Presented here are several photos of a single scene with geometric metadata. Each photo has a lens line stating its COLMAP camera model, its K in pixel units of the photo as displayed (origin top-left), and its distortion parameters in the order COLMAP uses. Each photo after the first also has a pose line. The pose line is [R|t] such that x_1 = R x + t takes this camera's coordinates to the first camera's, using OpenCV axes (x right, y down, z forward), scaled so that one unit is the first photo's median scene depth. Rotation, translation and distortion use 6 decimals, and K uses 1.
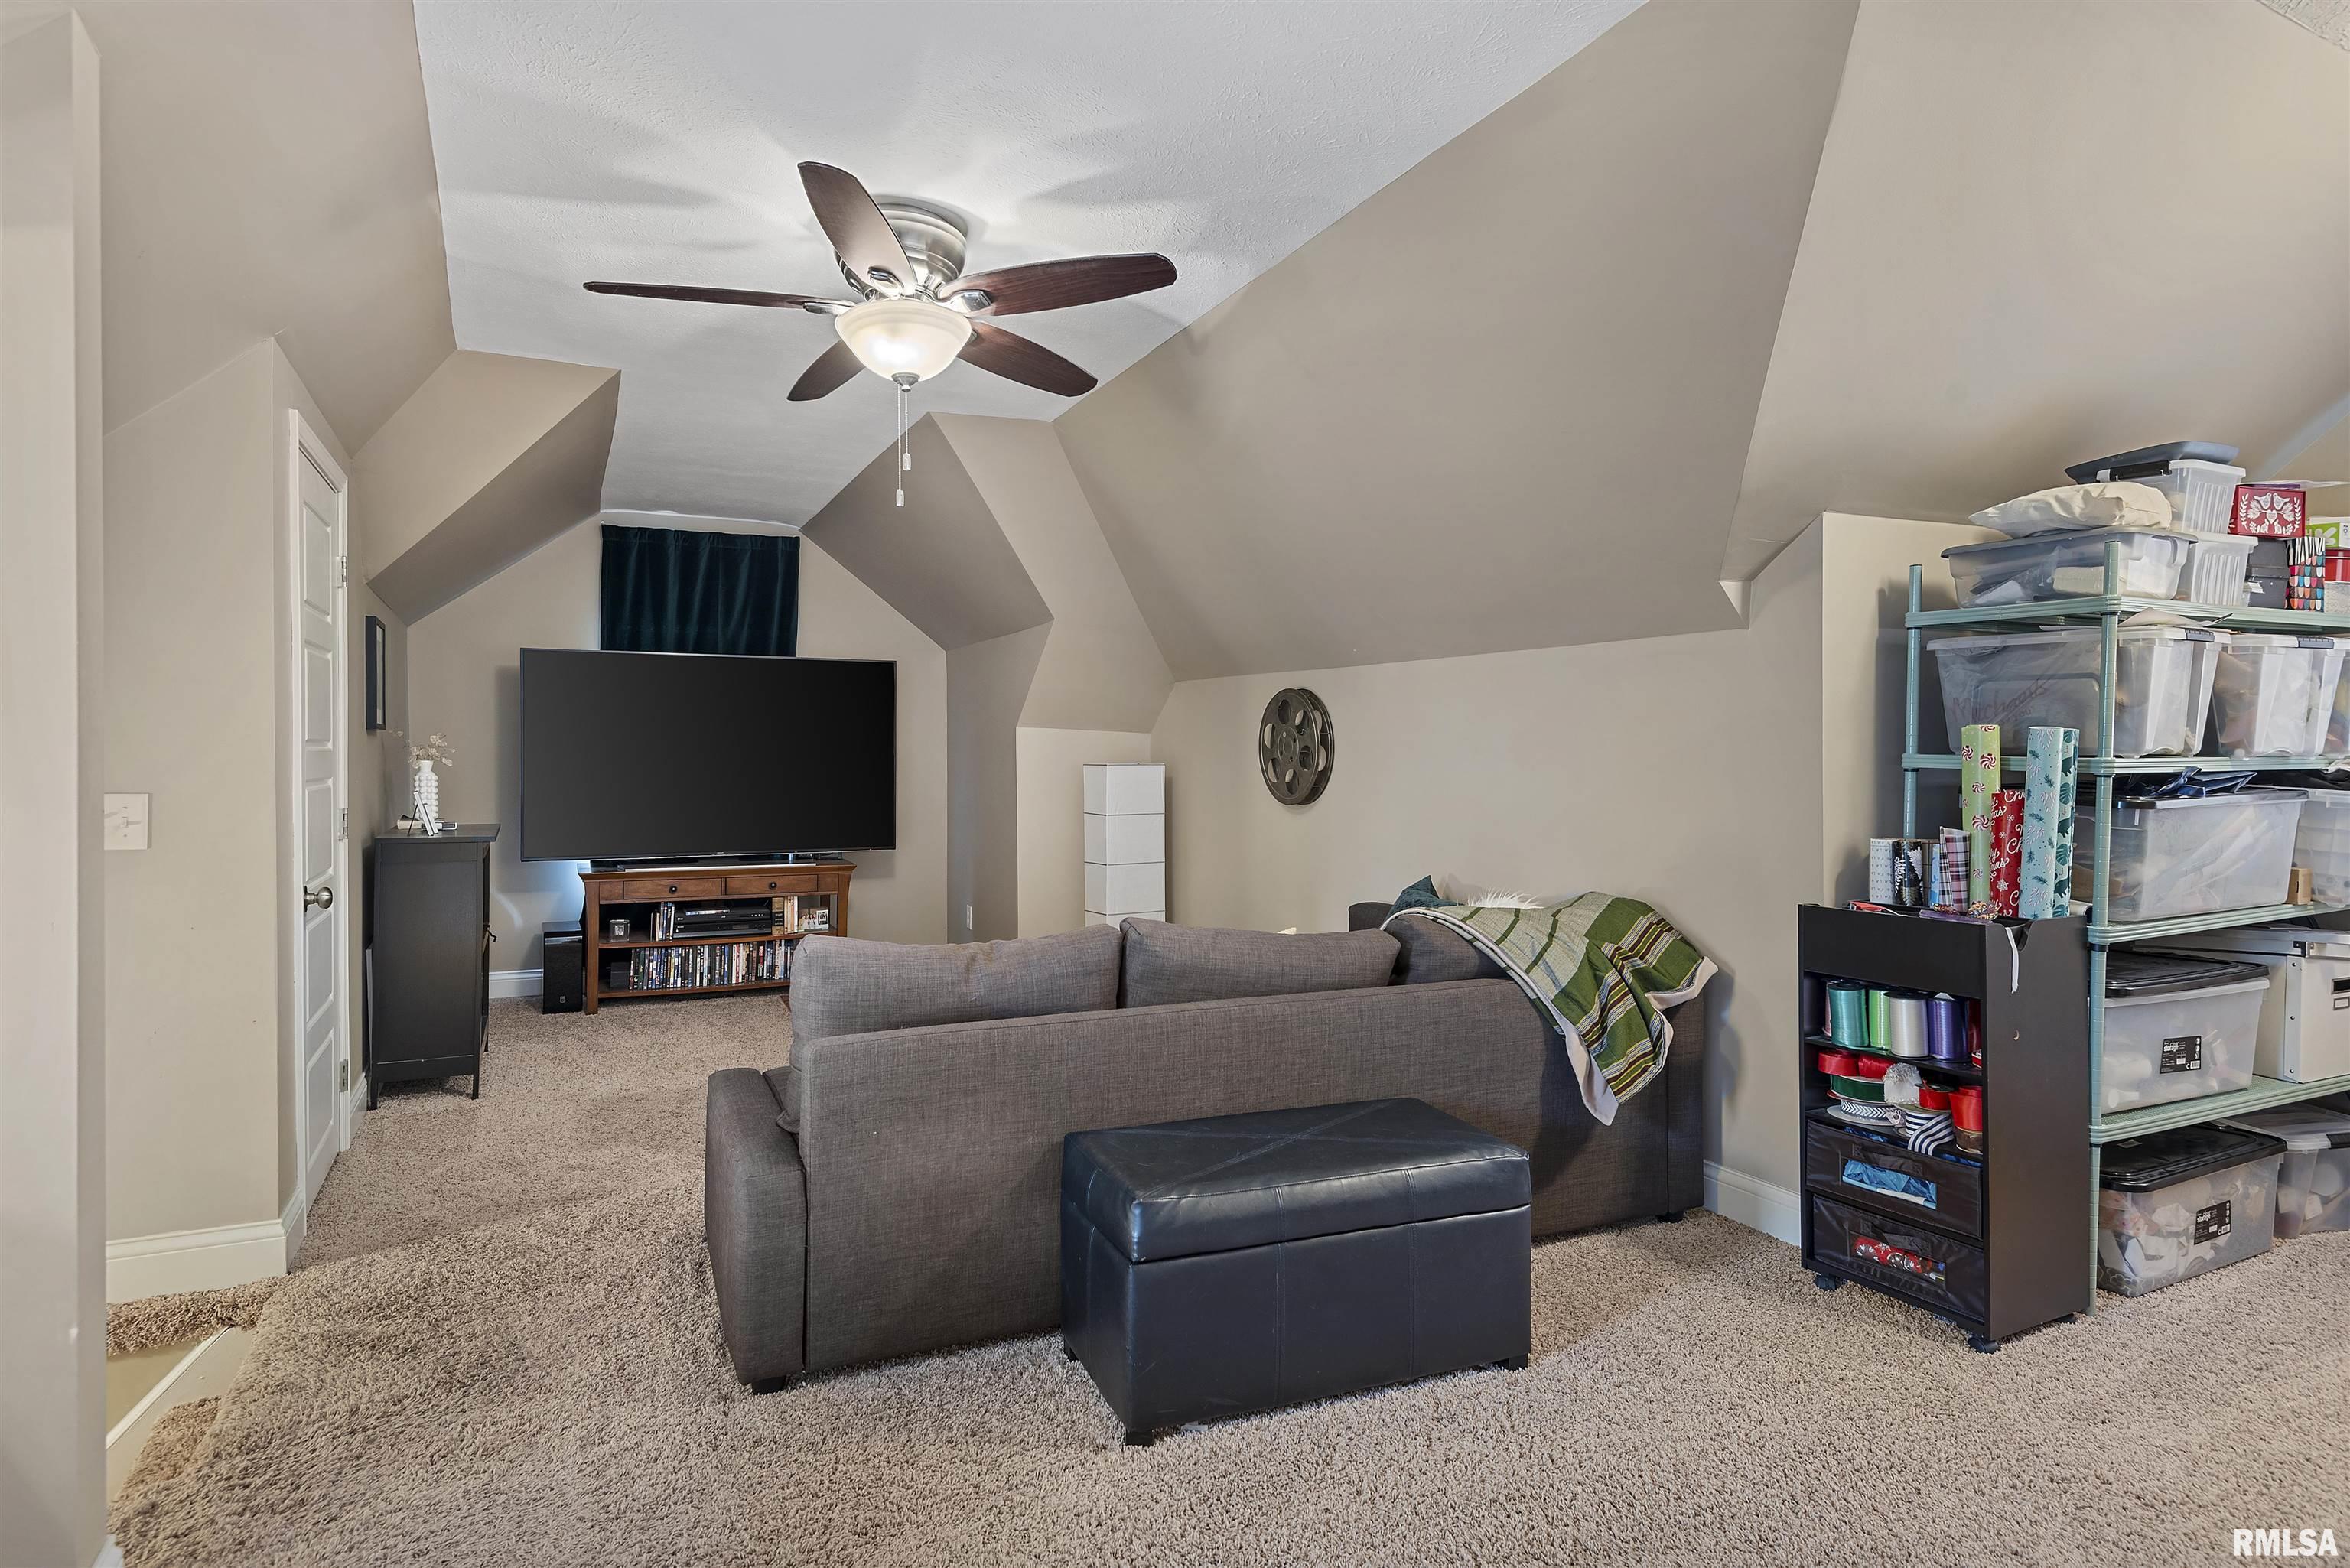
lens RADIAL K [[1265.7, 0, 1165.4], [0, 1265.7, 762.5], [0, 0, 1]] dist [0.038734, -0.020933]
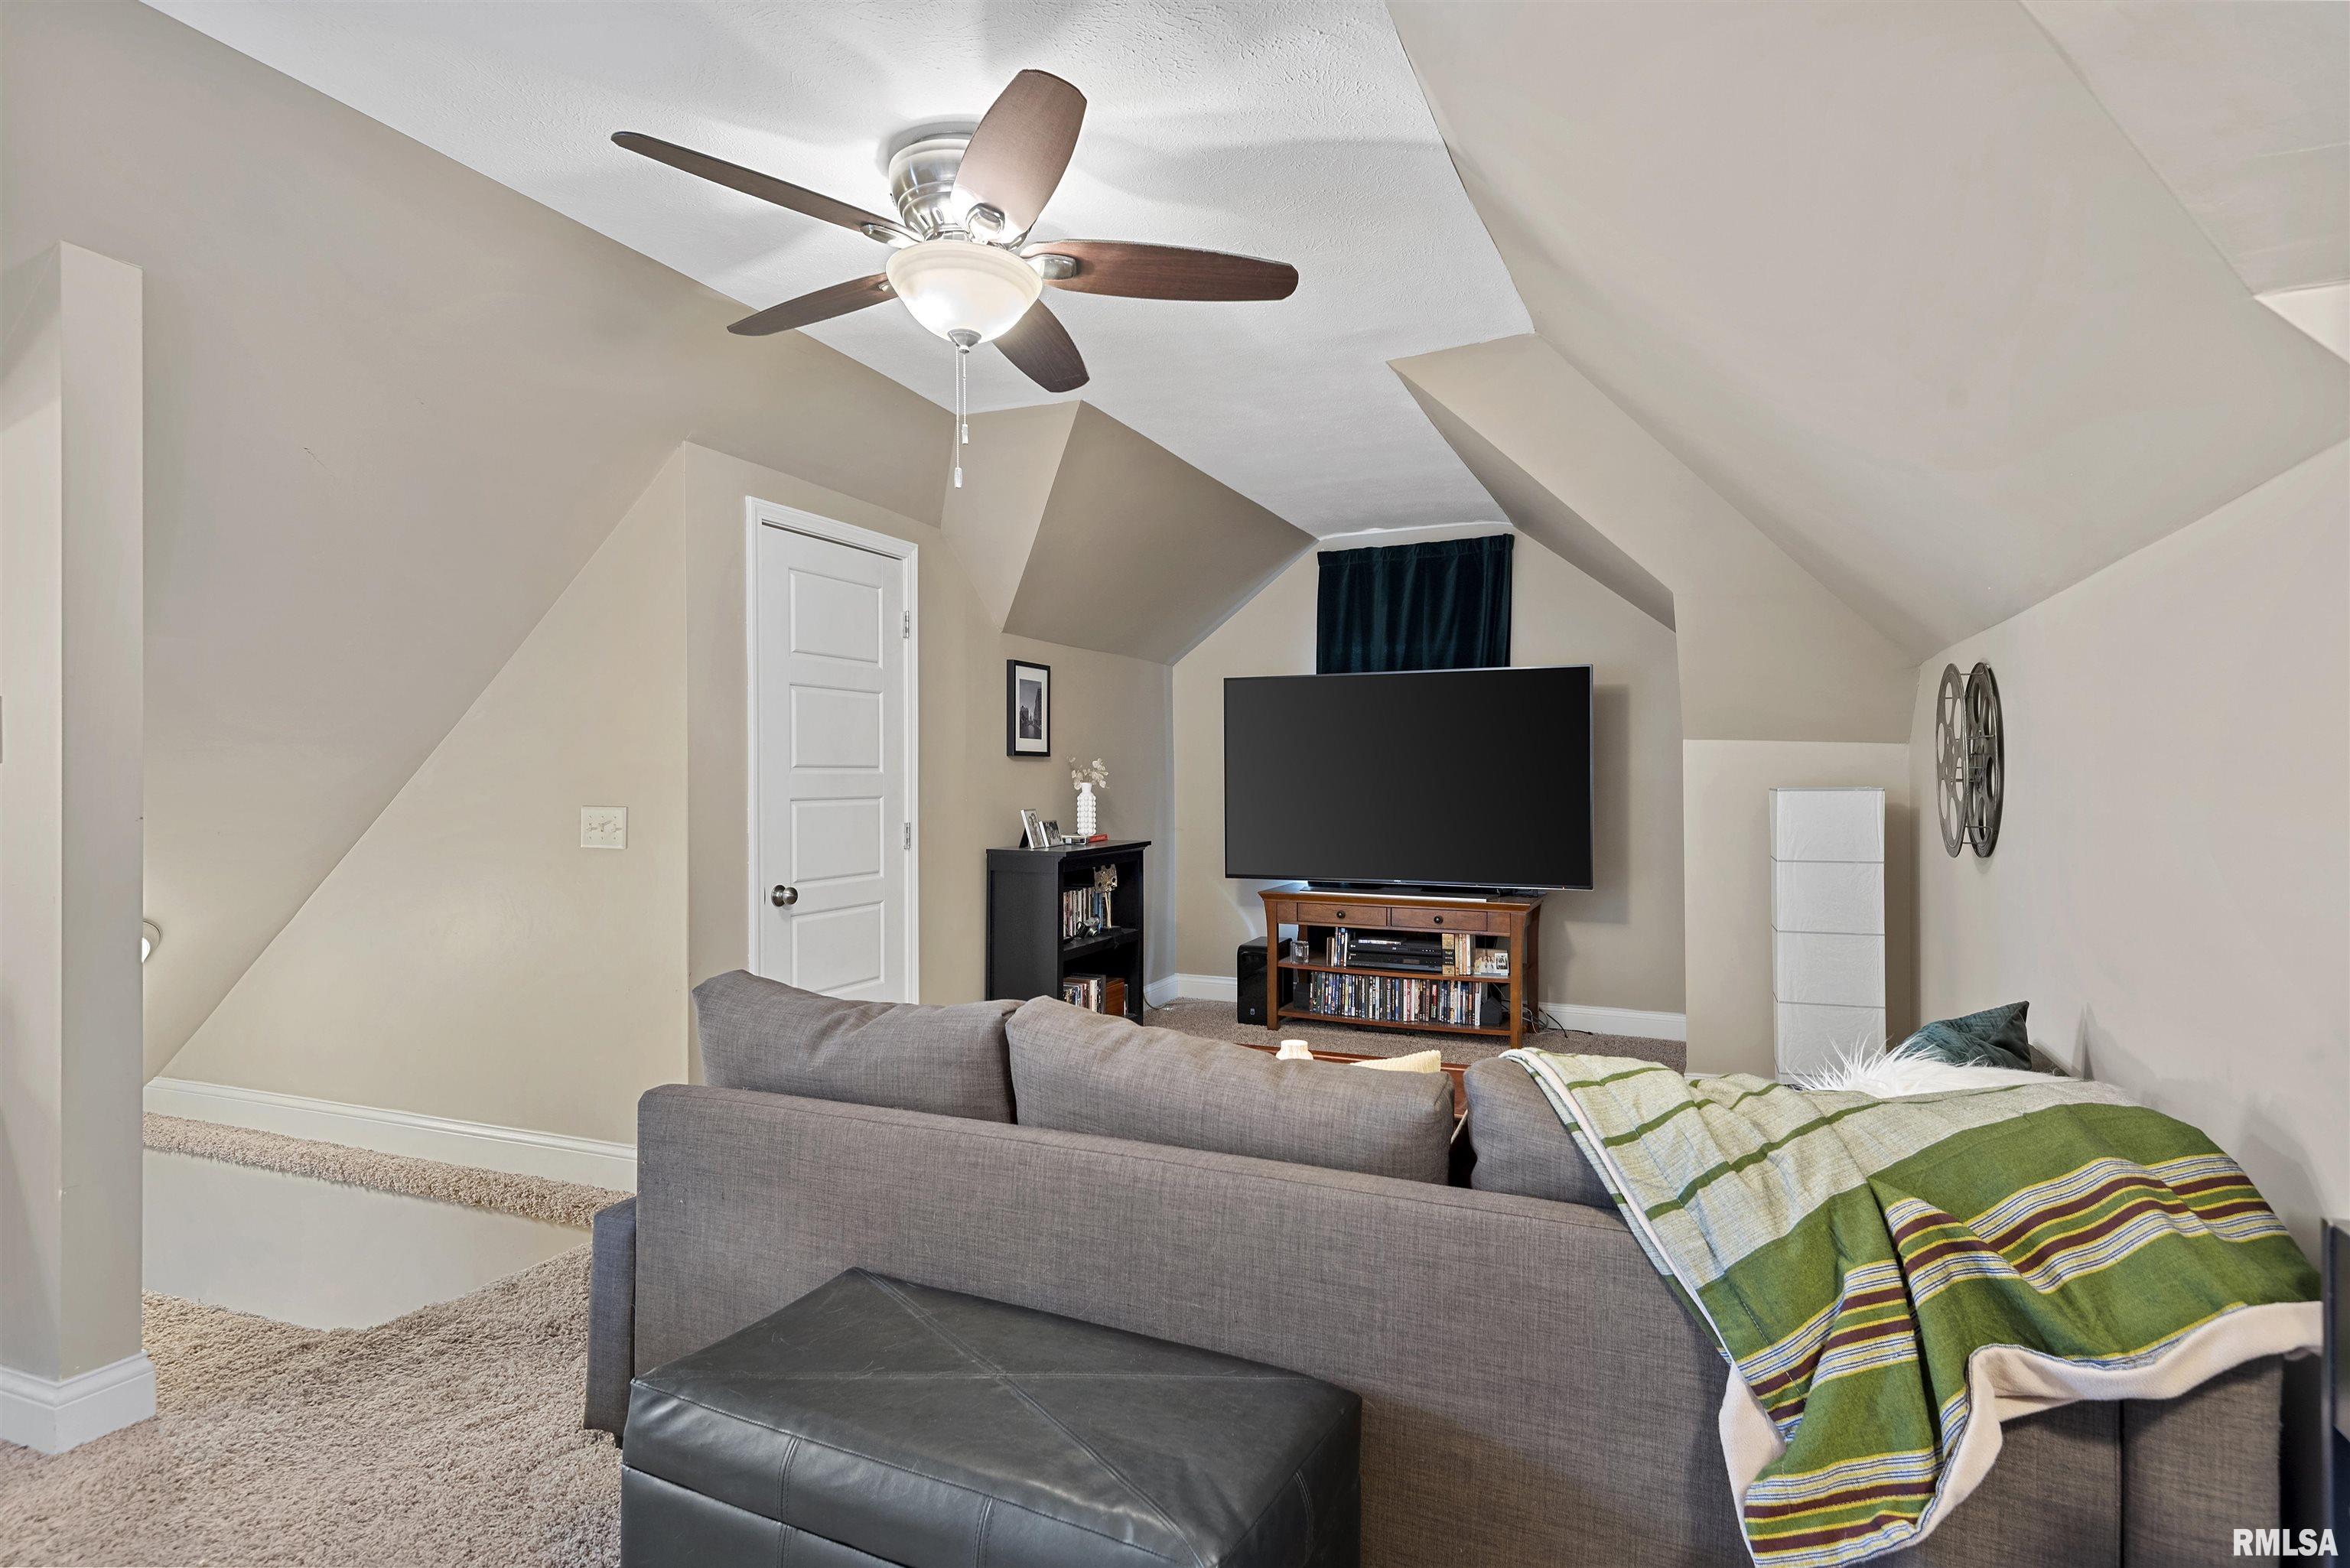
lens RADIAL K [[1265.7, 0, 1177.4], [0, 1265.7, 773.4], [0, 0, 1]] dist [0.038734, -0.020933]
pose [[0.658056, -0.004686, -0.752954, 0.533994], [-0.003194, 0.999954, -0.009014, 0.000474], [0.752962, 0.008337, 0.658011, 0.539535]]
